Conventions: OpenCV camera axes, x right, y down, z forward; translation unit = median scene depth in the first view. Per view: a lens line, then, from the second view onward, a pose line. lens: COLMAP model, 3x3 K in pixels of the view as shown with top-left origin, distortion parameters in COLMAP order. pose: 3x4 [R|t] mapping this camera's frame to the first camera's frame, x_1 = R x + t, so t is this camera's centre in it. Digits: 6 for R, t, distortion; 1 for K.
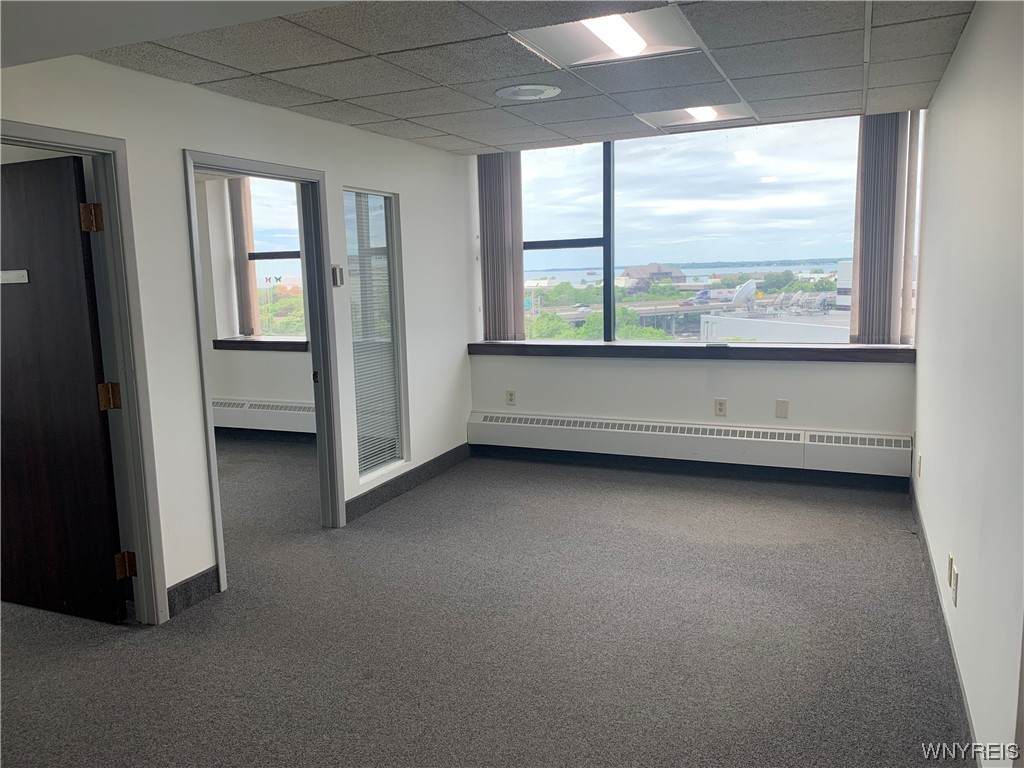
lens RADIAL K [[787.8, 0, 511.6], [0, 787.8, 379.5], [0, 0, 1]] dist [0.002321, 0.003138]
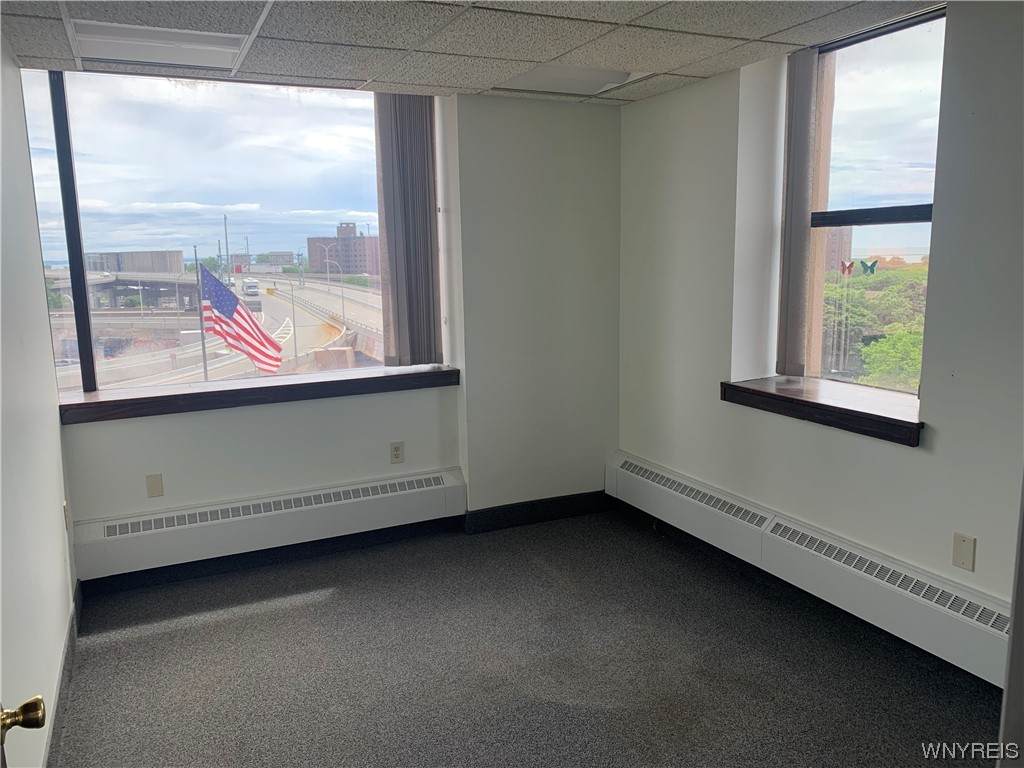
lens RADIAL K [[787.8, 0, 513.6], [0, 787.8, 377.7], [0, 0, 1]] dist [0.002321, 0.003138]
pose [[0.756295, 0.121224, -0.642902, -0.147607], [-0.097139, 0.992598, 0.072890, -0.076674], [0.646979, 0.007325, 0.762473, 0.509268]]
